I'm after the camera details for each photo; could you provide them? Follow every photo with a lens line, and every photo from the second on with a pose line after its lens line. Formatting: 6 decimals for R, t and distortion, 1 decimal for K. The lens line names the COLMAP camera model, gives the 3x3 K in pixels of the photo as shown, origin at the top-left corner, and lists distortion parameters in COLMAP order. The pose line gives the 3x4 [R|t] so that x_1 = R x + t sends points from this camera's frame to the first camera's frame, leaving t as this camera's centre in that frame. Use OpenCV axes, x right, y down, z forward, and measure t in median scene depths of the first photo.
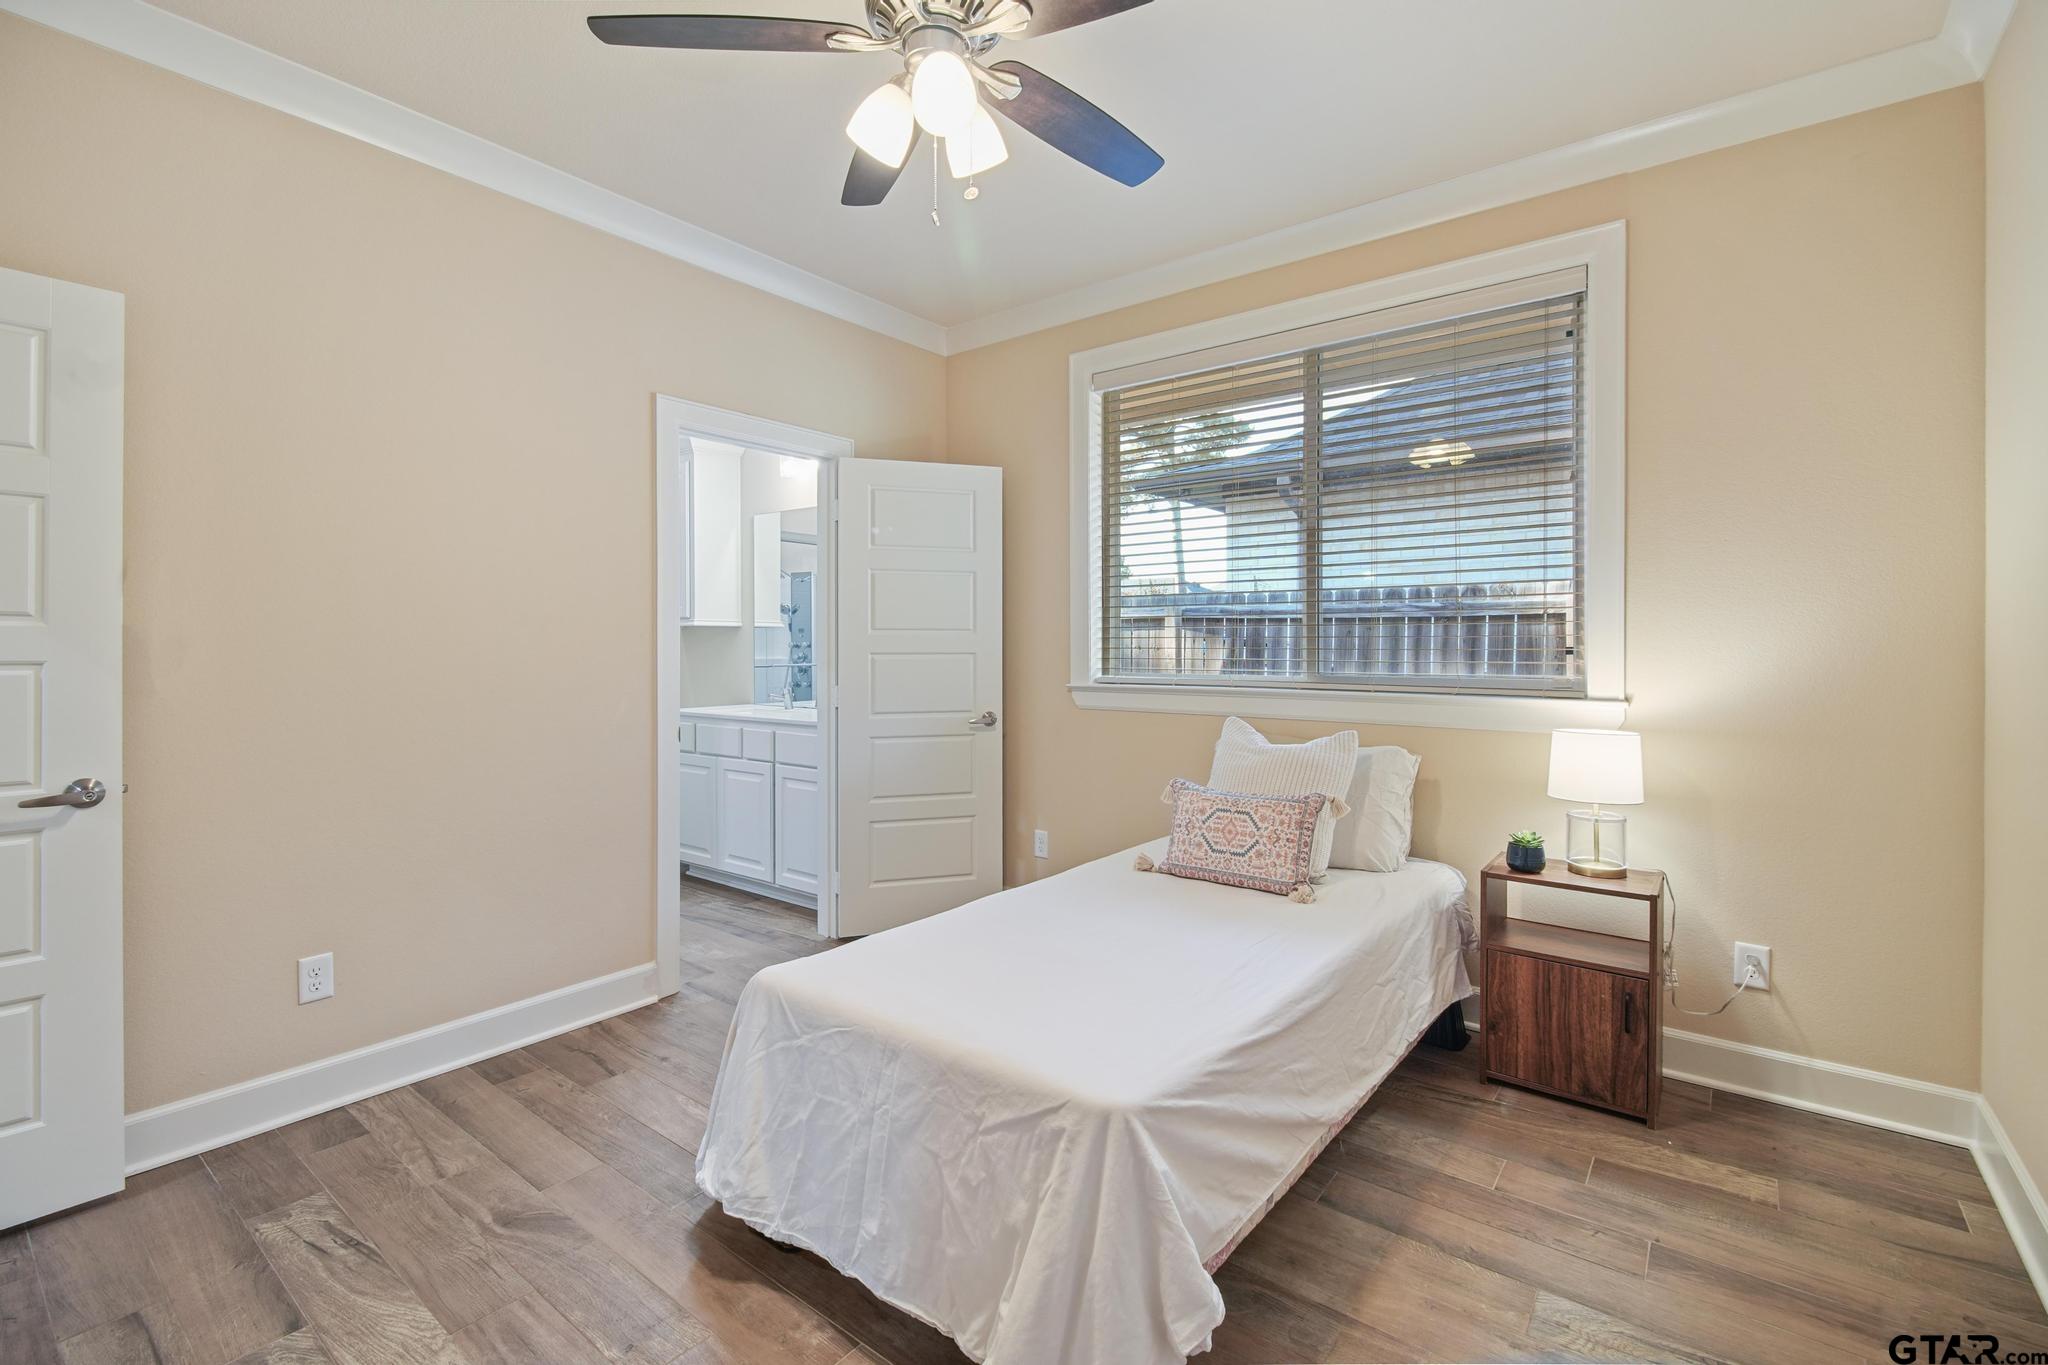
lens RADIAL K [[931.5, 0, 1023.2], [0, 931.5, 651.9], [0, 0, 1]] dist [0.015003, -0.014111]
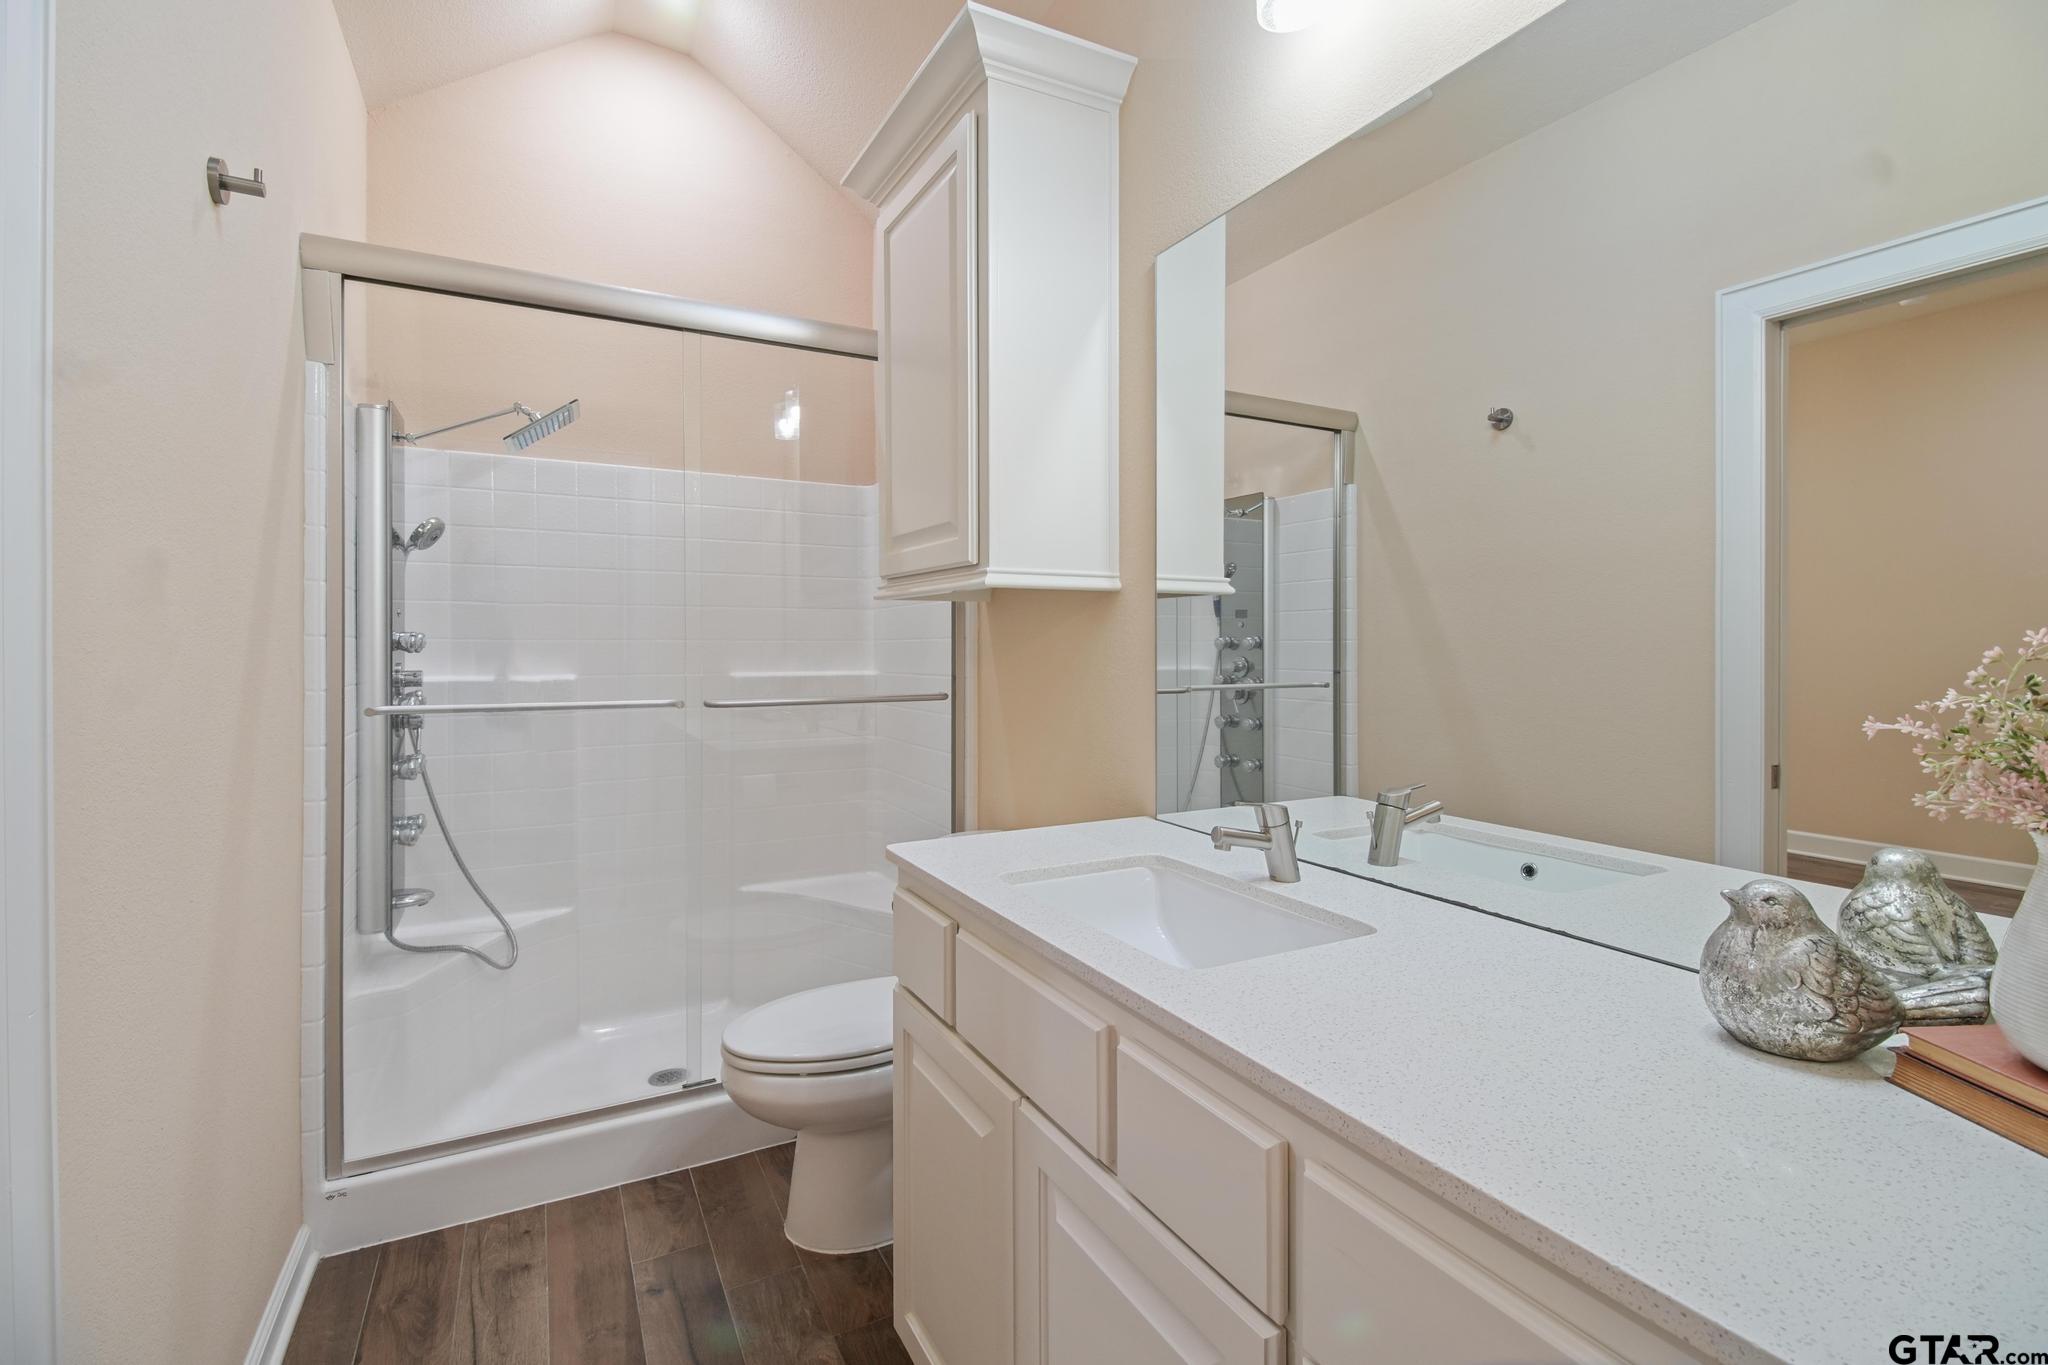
lens RADIAL K [[917.2, 0, 1022.6], [0, 917.2, 650.4], [0, 0, 1]] dist [0.001664, -0.010963]
pose [[0.917361, 0.001822, -0.398053, -0.188460], [-0.001829, 0.999998, 0.000362, -0.004457], [0.398053, 0.000396, 0.917362, 0.635391]]
